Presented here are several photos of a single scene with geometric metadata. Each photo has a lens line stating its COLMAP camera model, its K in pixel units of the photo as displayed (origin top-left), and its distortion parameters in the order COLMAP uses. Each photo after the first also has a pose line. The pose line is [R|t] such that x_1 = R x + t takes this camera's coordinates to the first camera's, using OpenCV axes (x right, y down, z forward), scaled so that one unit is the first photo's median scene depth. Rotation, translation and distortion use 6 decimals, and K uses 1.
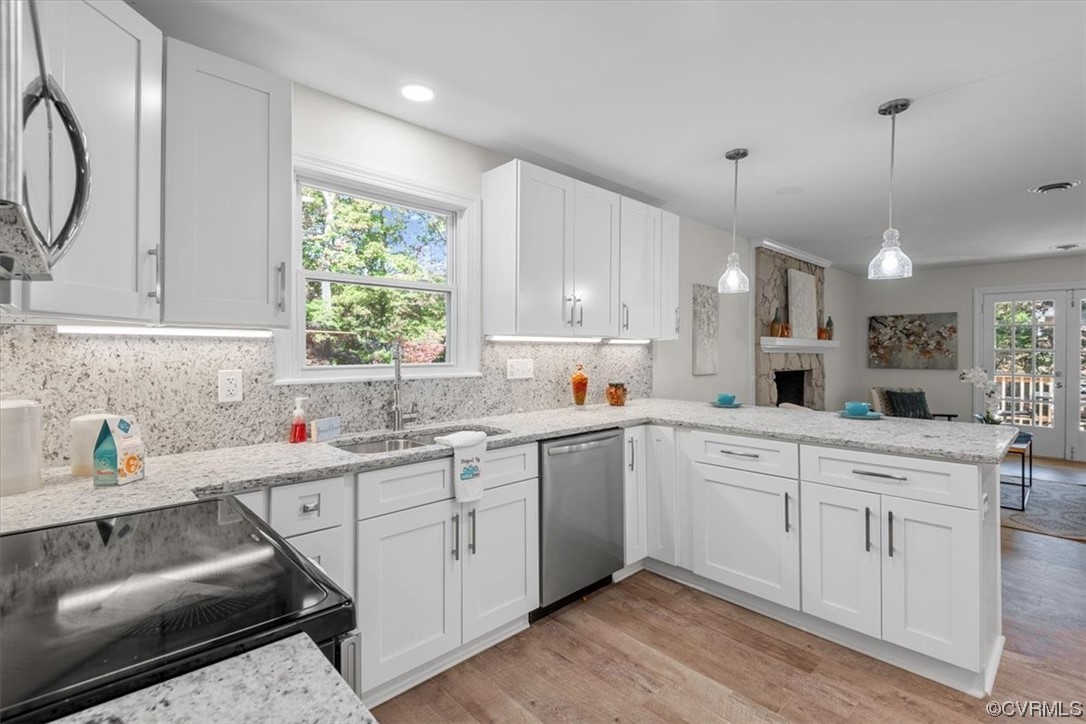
lens RADIAL K [[495.6, 0, 543.3], [0, 495.6, 350.9], [0, 0, 1]] dist [0.027143, -0.016490]
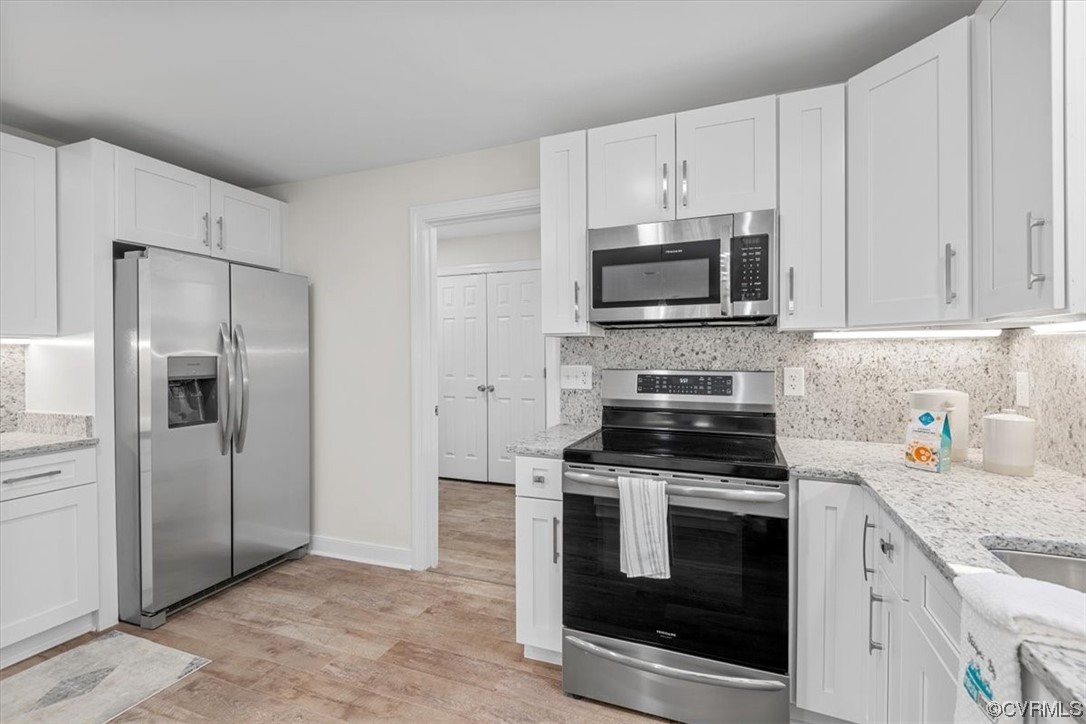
lens RADIAL K [[495.6, 0, 541.5], [0, 495.6, 353.9], [0, 0, 1]] dist [0.027143, -0.016490]
pose [[-0.904418, 0.004744, -0.426622, 0.249335], [0.005287, 0.999986, -0.000087, 0.000337], [0.426616, -0.002334, -0.904430, 0.995530]]
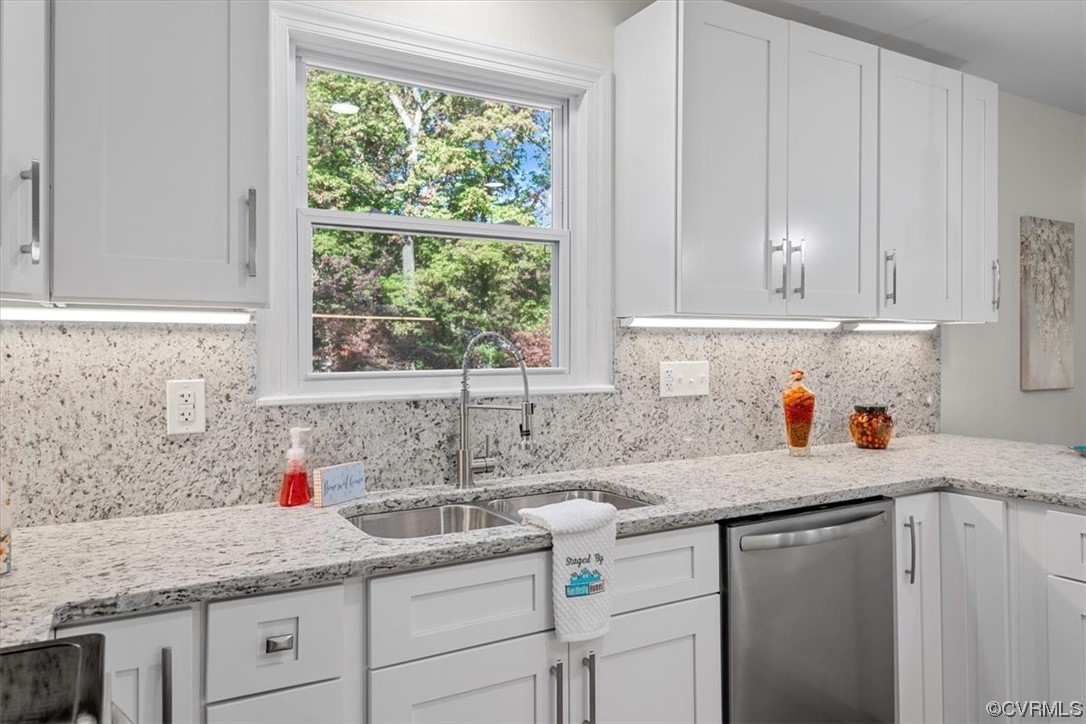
lens RADIAL K [[750.2, 0, 543.3], [0, 750.2, 345.3], [0, 0, 1]] dist [0.025223, -0.025245]
pose [[0.971872, -0.003605, -0.235481, -0.003563], [0.003511, 0.999994, -0.000820, -0.000254], [0.235483, -0.000030, 0.971879, 0.194150]]
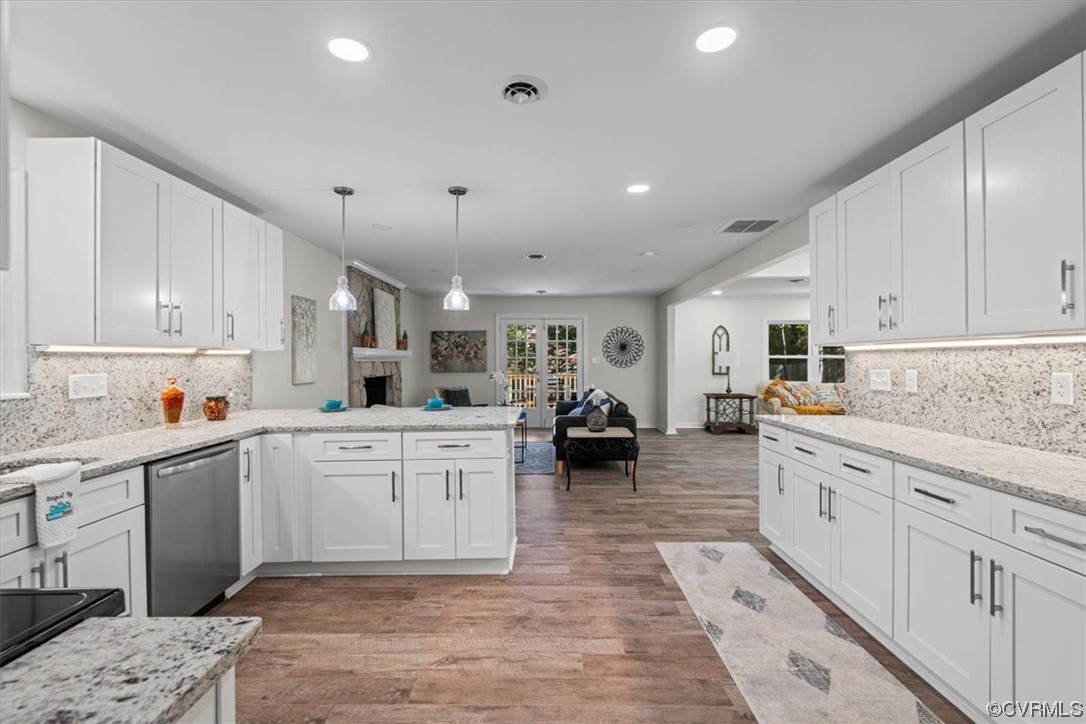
lens RADIAL K [[495.6, 0, 544.3], [0, 495.6, 358.1], [0, 0, 1]] dist [0.027143, -0.016490]
pose [[0.686217, -0.007021, 0.727363, -0.165803], [0.006998, 0.999971, 0.003051, -0.008913], [-0.727363, 0.002996, 0.686246, -0.154011]]
